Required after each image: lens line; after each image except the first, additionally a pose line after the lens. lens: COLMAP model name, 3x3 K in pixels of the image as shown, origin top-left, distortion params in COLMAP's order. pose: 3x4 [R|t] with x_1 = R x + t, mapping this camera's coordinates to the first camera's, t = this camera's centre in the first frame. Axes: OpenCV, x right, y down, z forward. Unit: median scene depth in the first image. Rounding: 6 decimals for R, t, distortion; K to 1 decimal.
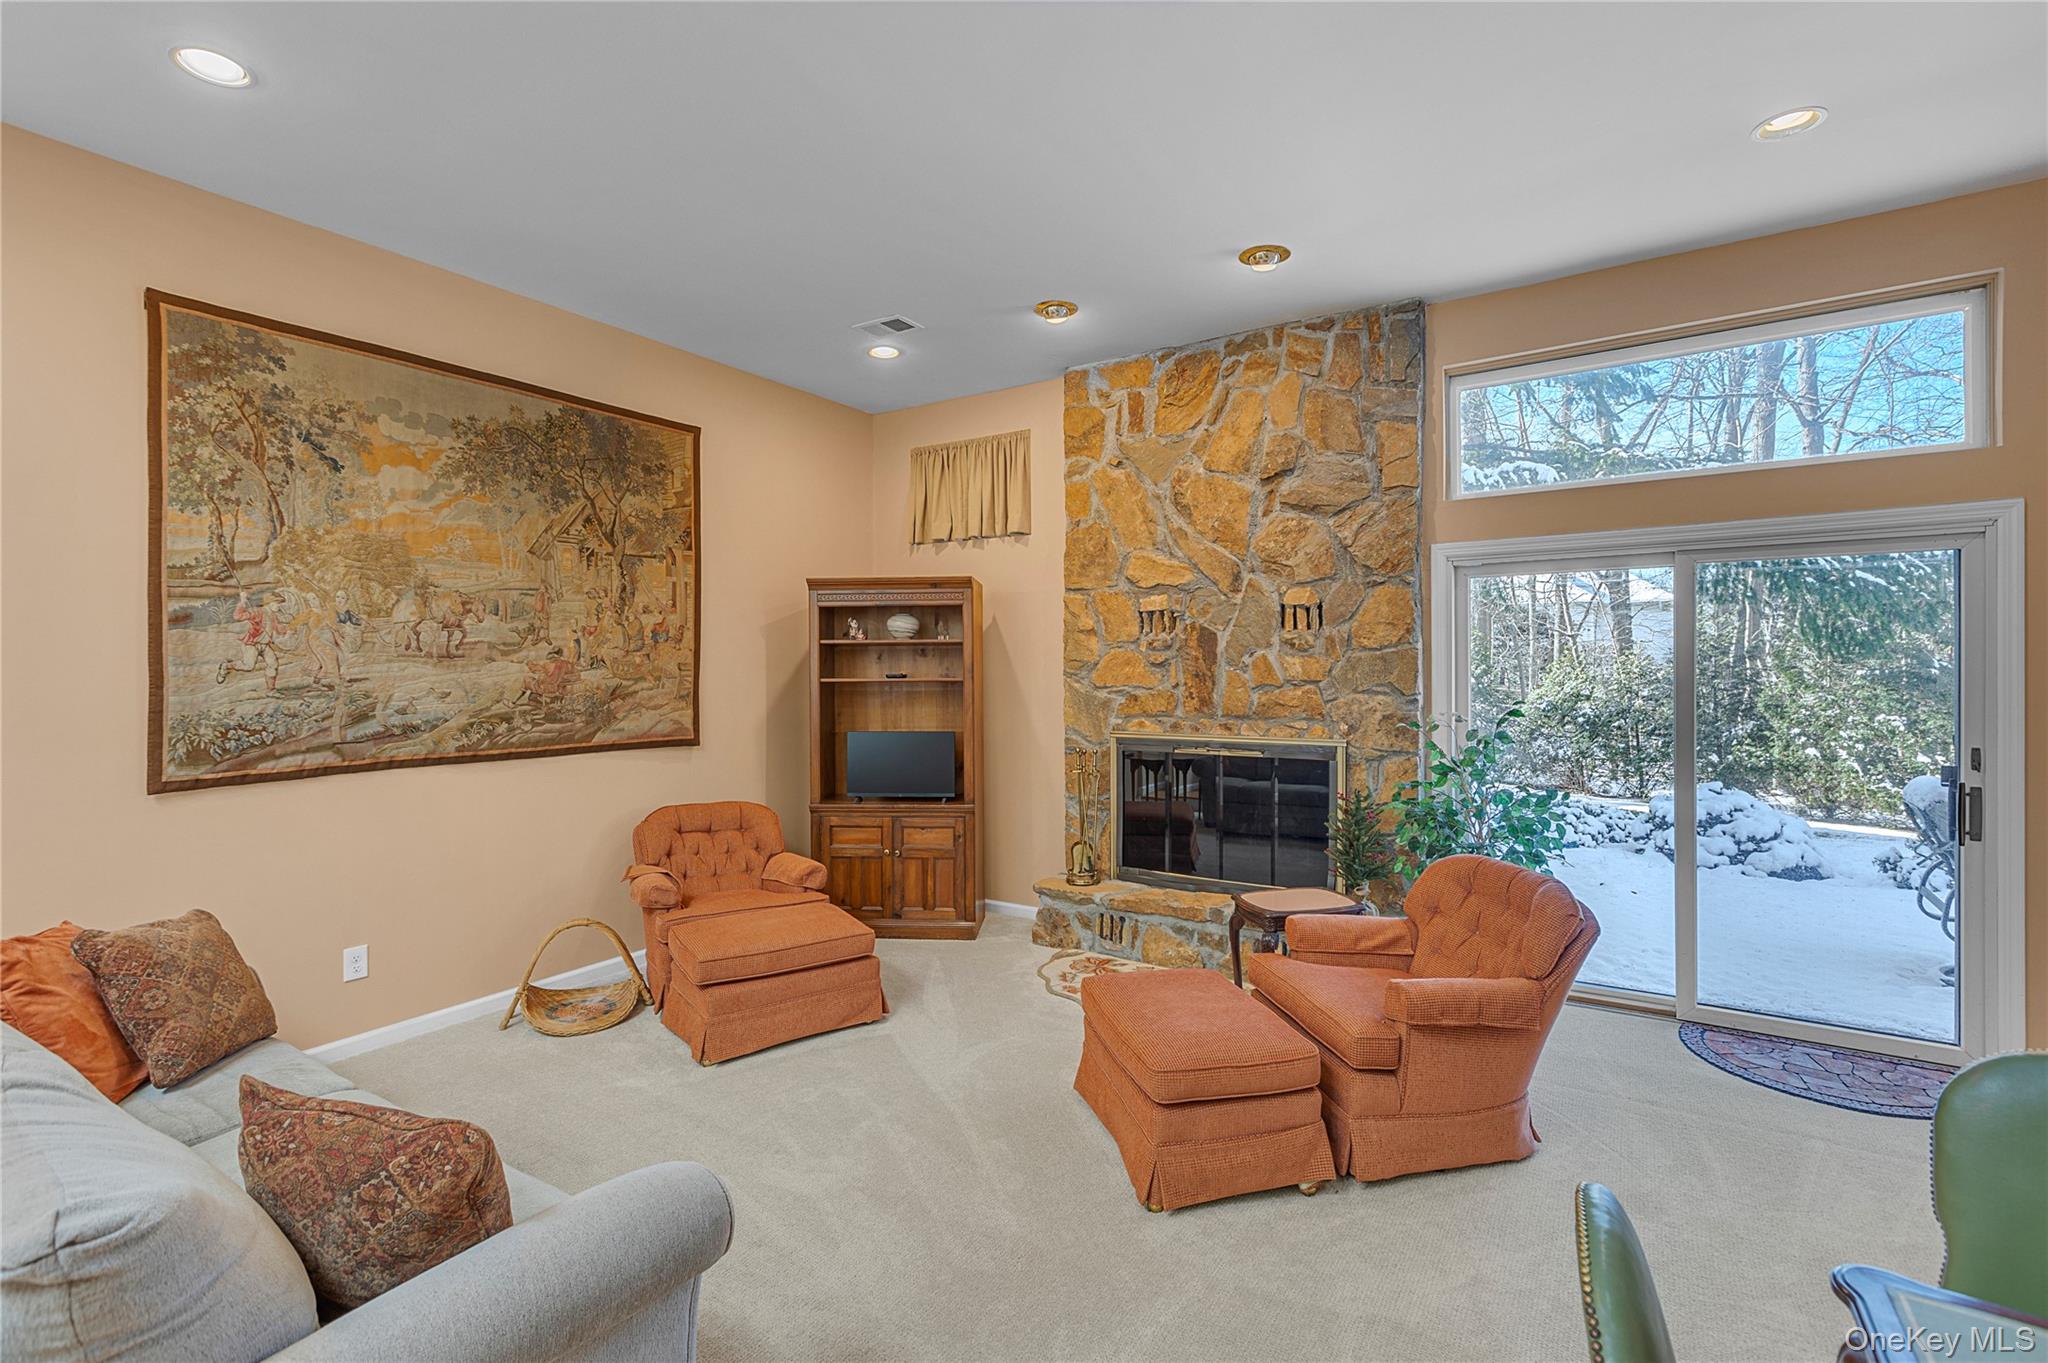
lens RADIAL K [[925.2, 0, 1021.0], [0, 925.2, 668.9], [0, 0, 1]] dist [0.000620, 0.000030]
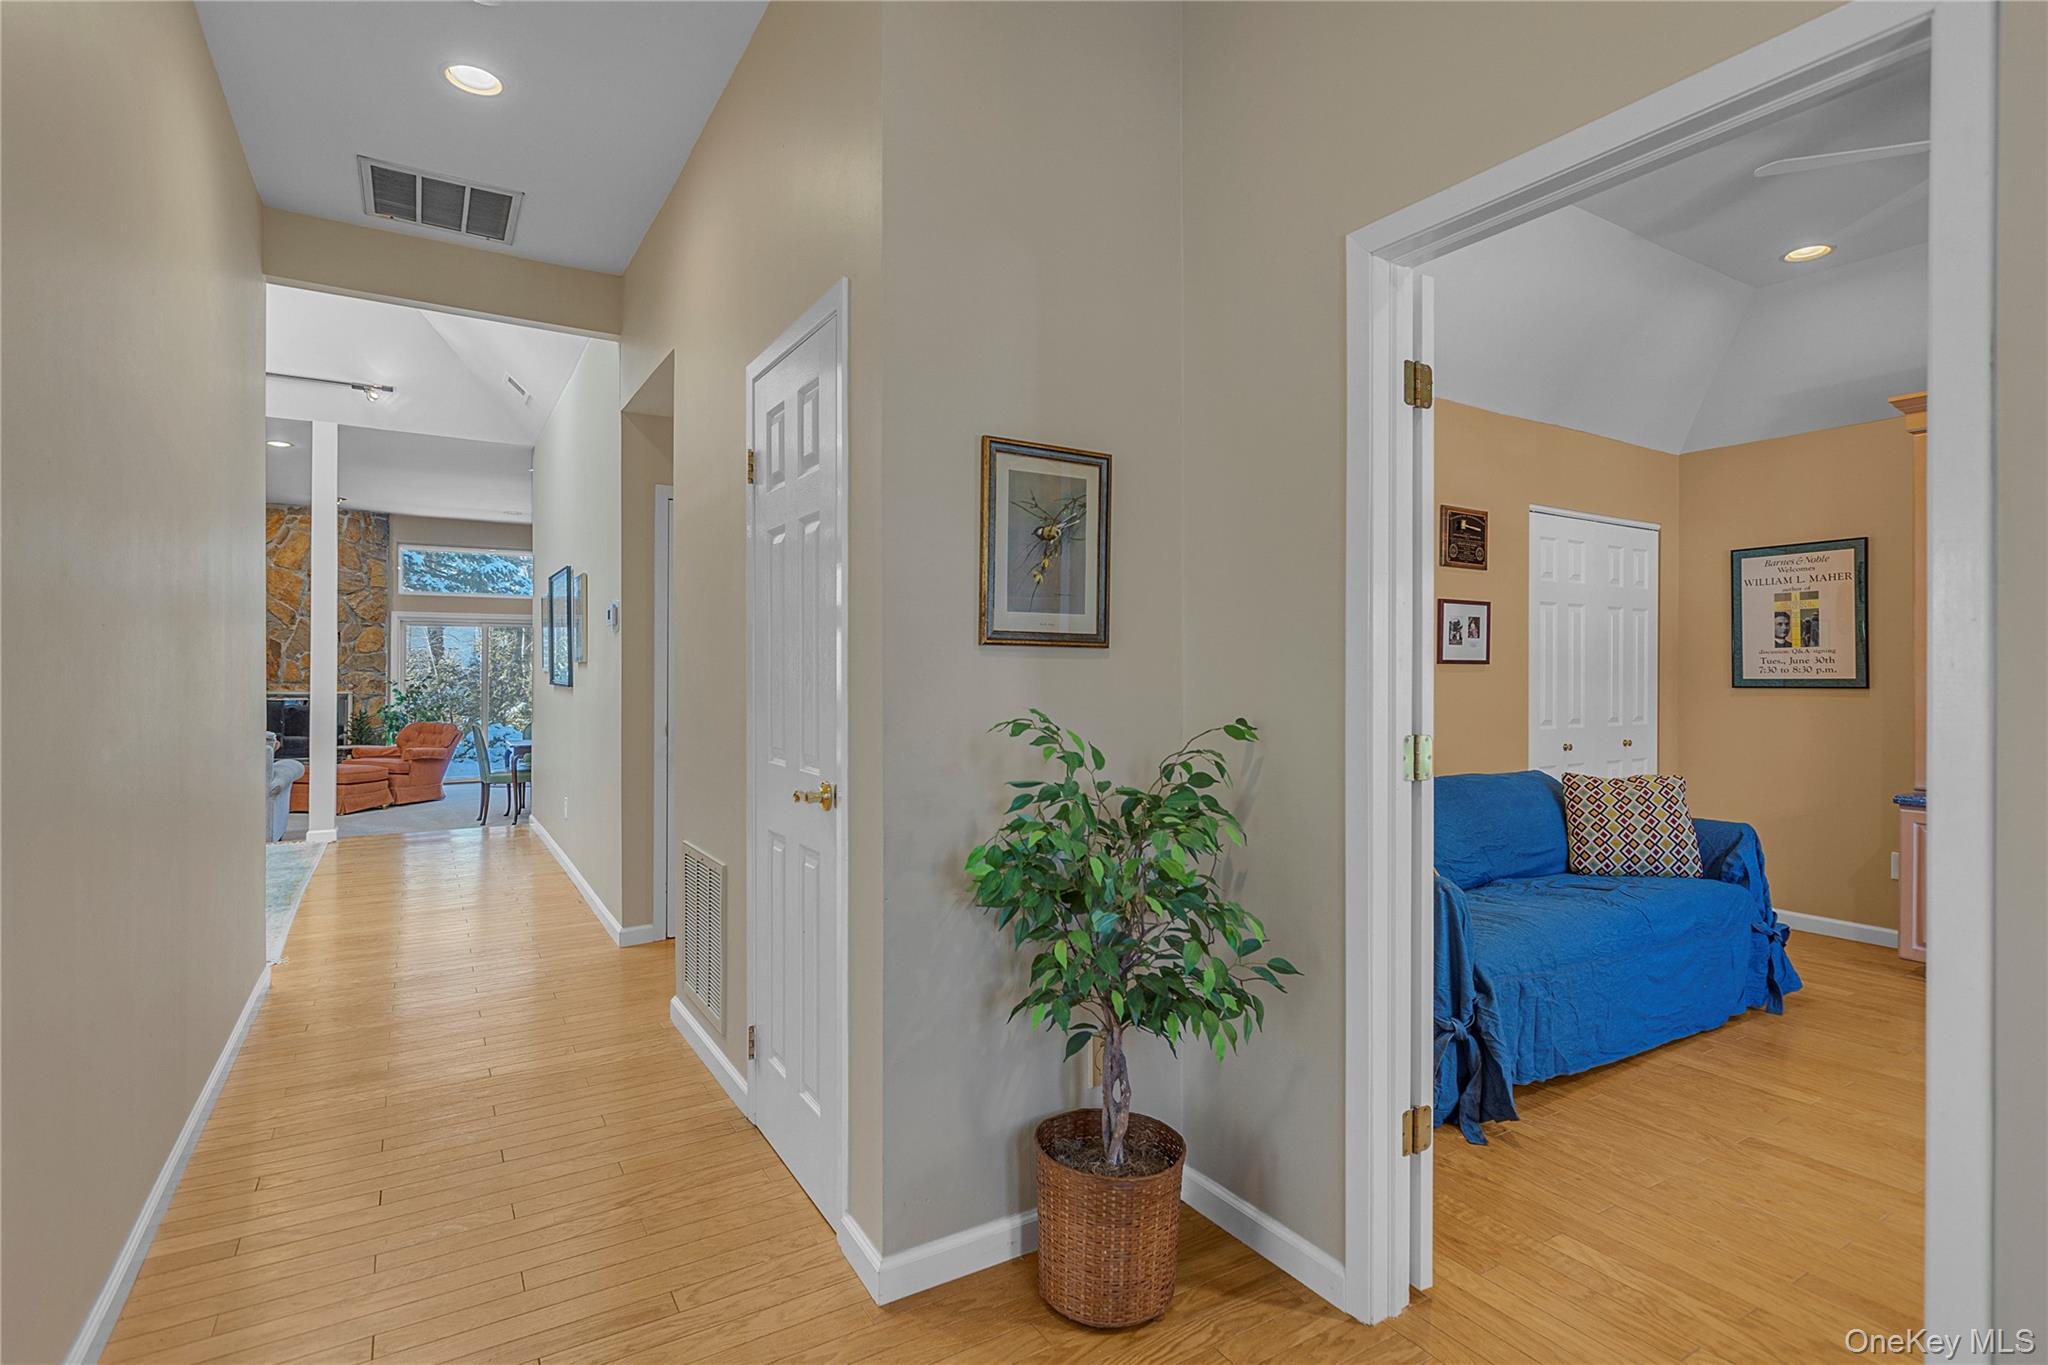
lens RADIAL K [[964.3, 0, 1018.7], [0, 964.3, 666.7], [0, 0, 1]] dist [0.000242, -0.002692]
pose [[0.429349, 0.011980, 0.903059, -1.096062], [-0.005455, 0.999928, -0.010672, 0.030684], [-0.903122, -0.000344, 0.429383, -1.530408]]
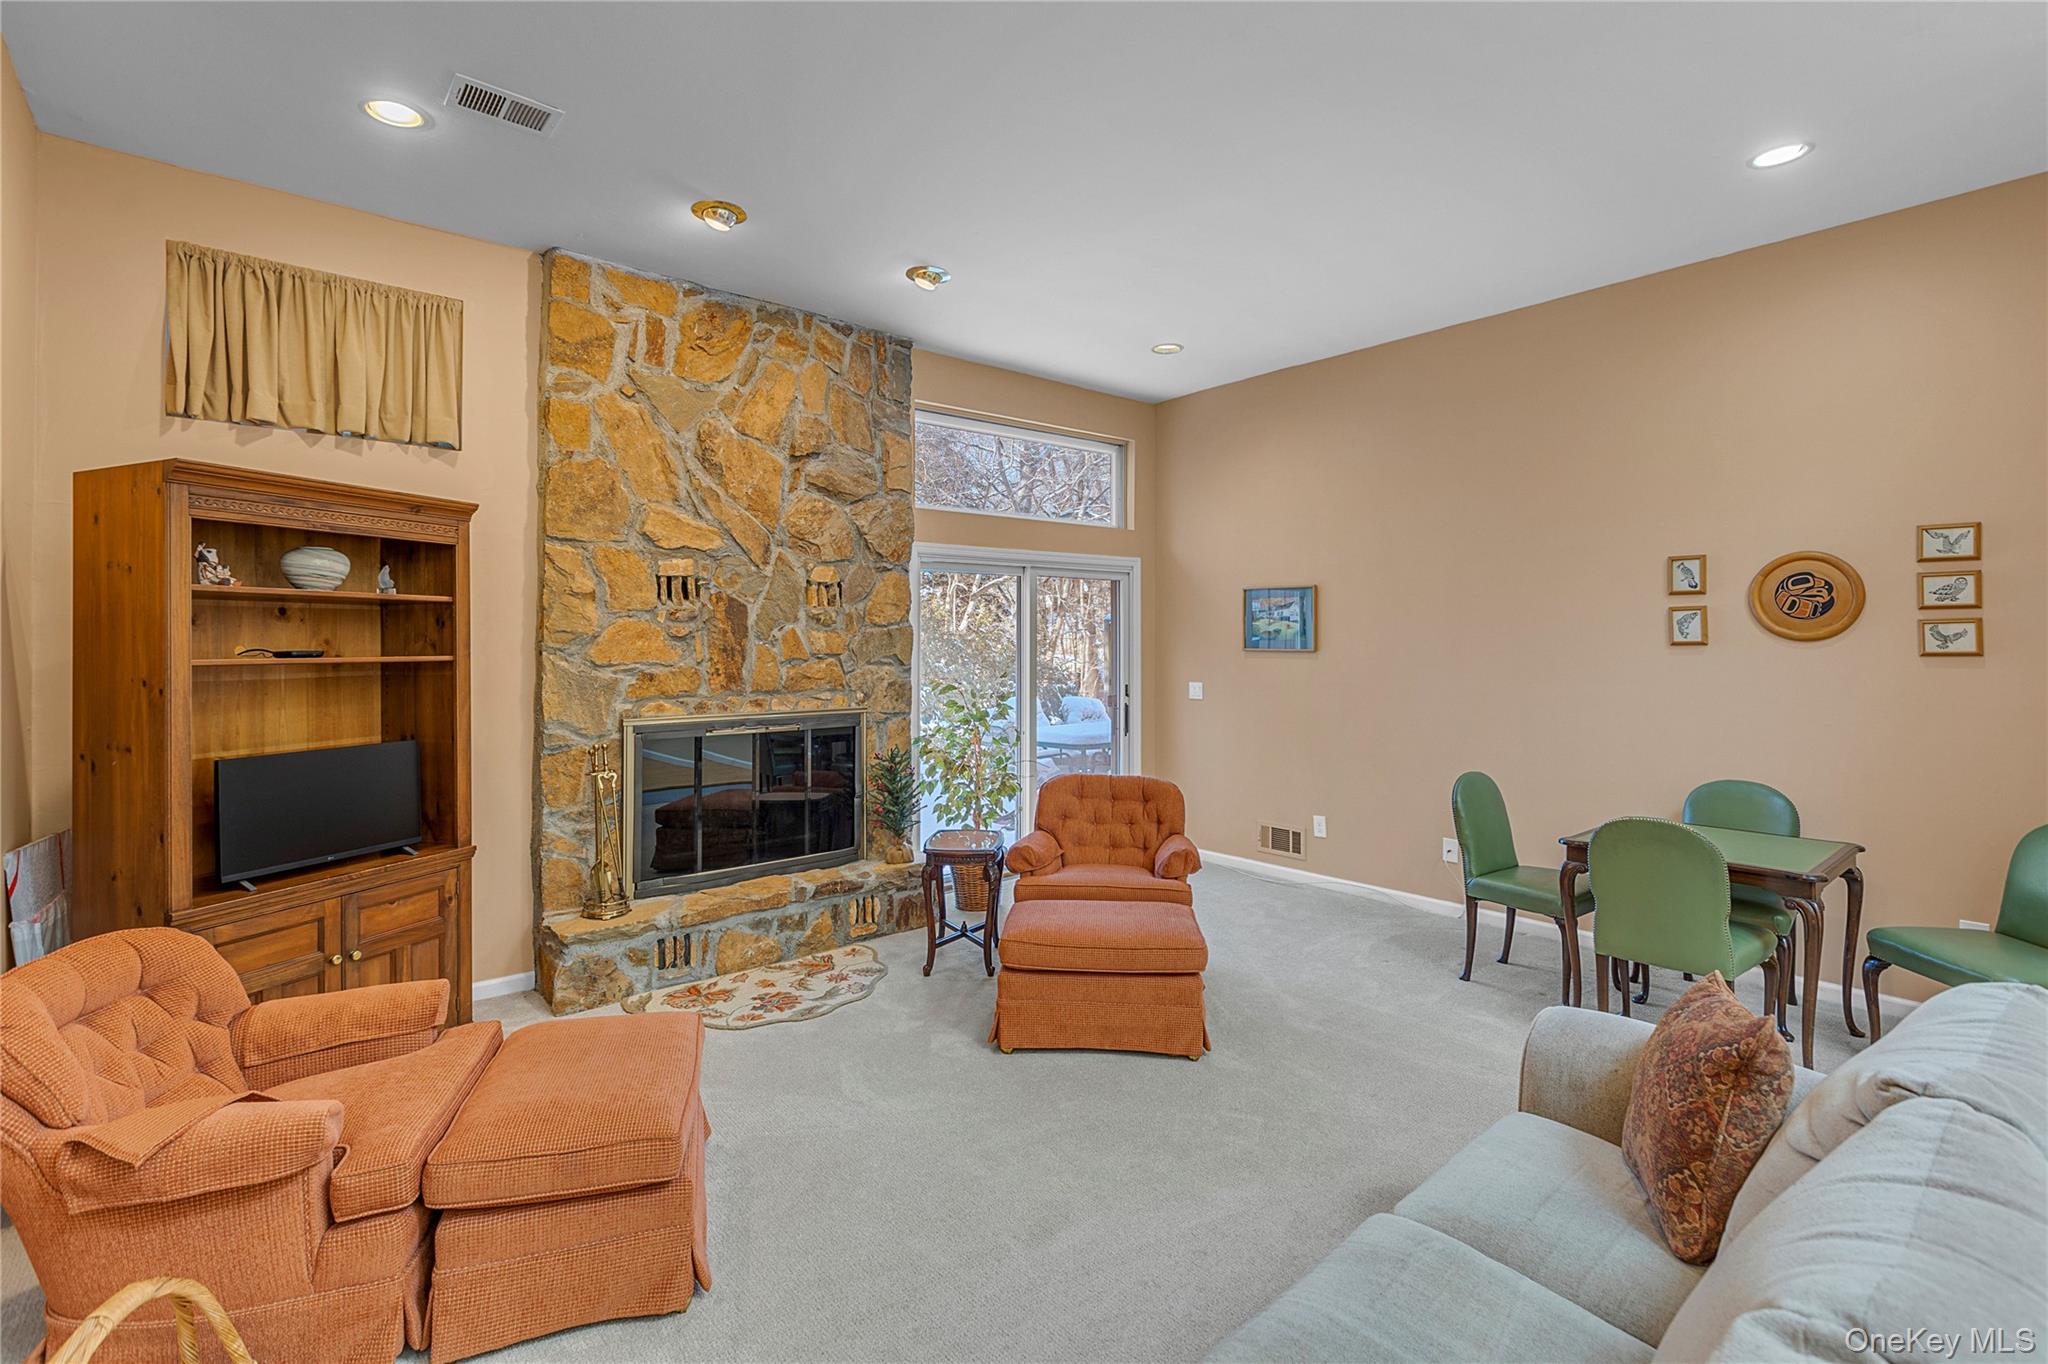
lens RADIAL K [[925.2, 0, 1034.7], [0, 925.2, 631.7], [0, 0, 1]] dist [0.000620, 0.000030]
pose [[0.286370, 0.016242, 0.957981, -0.639279], [0.005558, 0.999811, -0.018613, 0.008236], [-0.958103, 0.010655, 0.286226, 0.463239]]
